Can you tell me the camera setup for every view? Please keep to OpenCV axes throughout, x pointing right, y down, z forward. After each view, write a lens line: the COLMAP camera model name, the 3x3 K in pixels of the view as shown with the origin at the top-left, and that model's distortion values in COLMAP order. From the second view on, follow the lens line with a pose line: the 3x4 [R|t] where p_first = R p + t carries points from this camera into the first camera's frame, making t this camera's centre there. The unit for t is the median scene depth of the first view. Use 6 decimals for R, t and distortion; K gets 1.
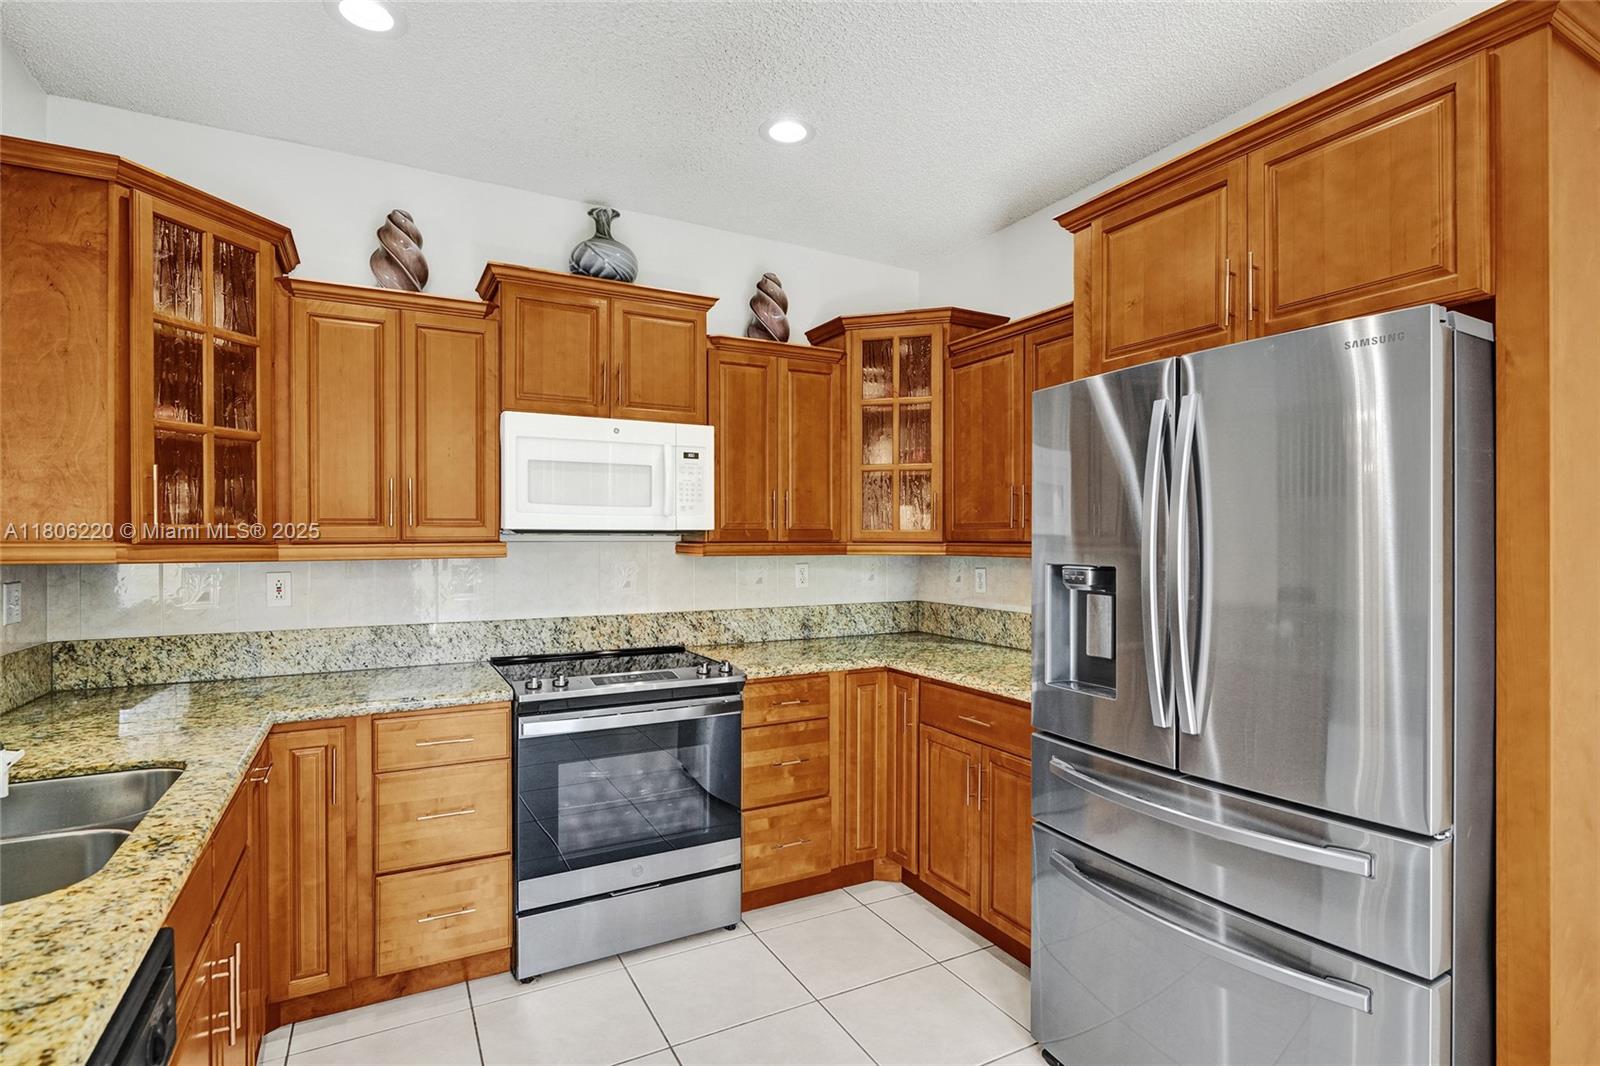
lens RADIAL K [[751.7, 0, 796.5], [0, 751.7, 538.6], [0, 0, 1]] dist [-0.003220, -0.000704]
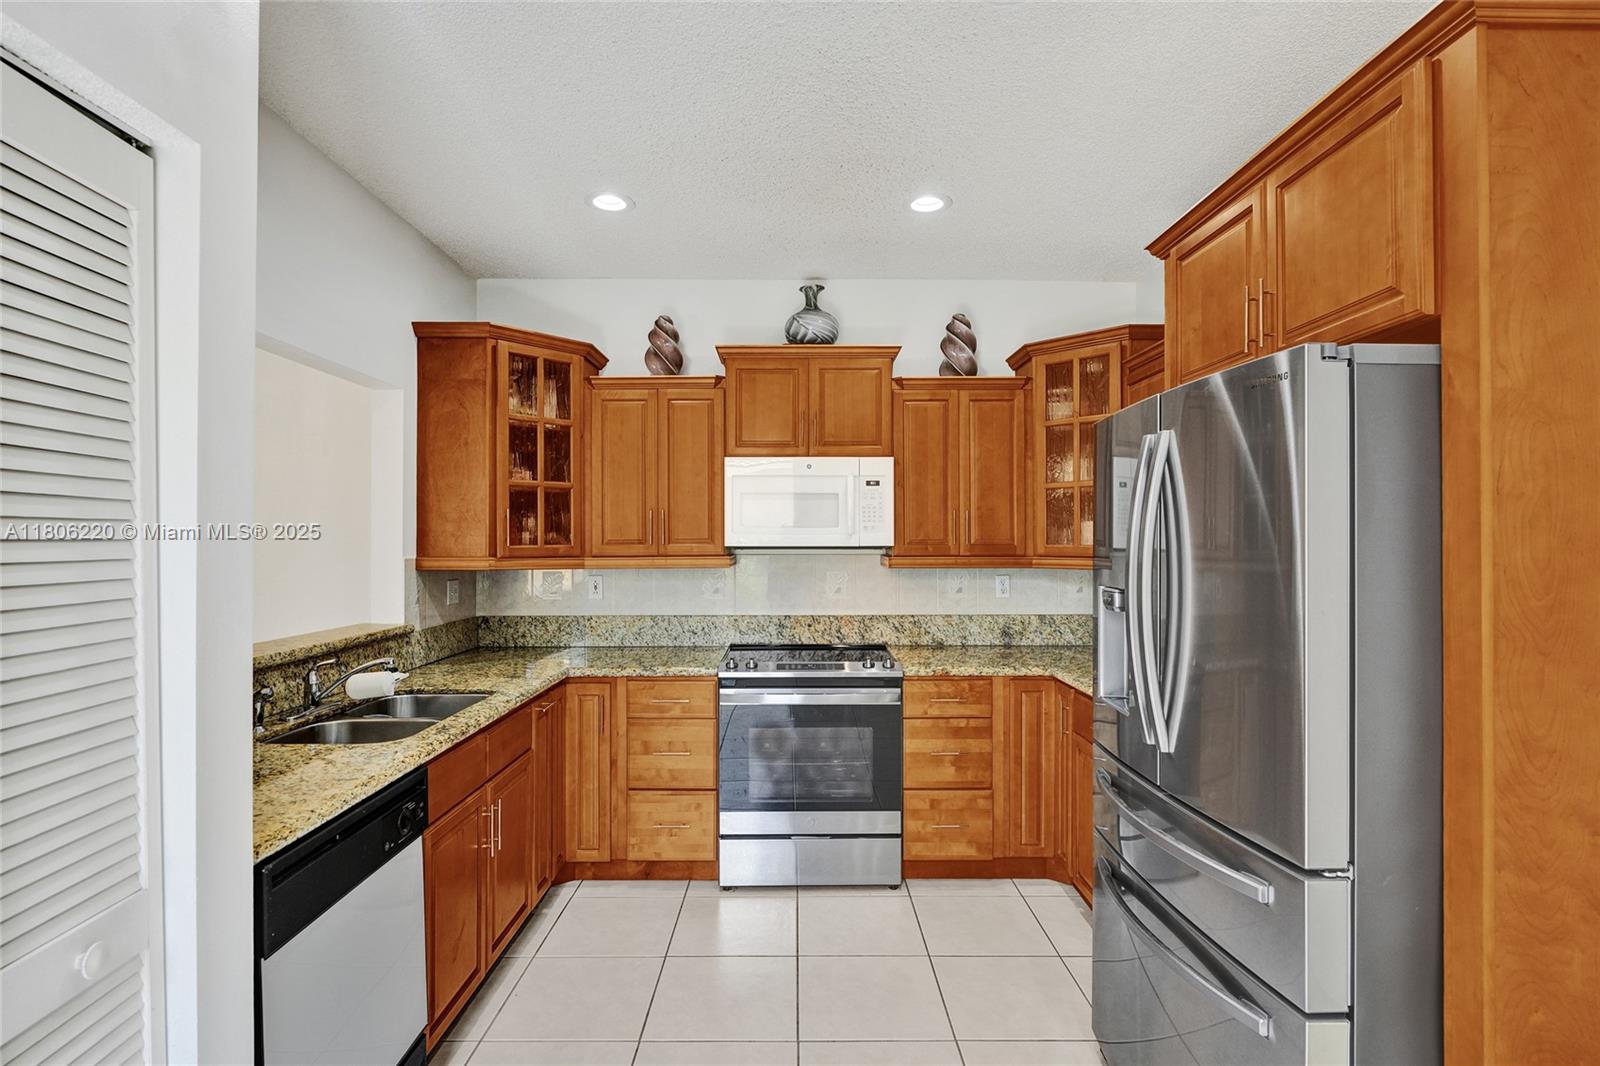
lens RADIAL K [[736.6, 0, 808.6], [0, 736.6, 534.0], [0, 0, 1]] dist [-0.001217, -0.000143]
pose [[0.892365, -0.005319, -0.451283, 0.303586], [0.000869, 0.999949, -0.010068, -0.019709], [0.451313, 0.008593, 0.892324, -0.083368]]
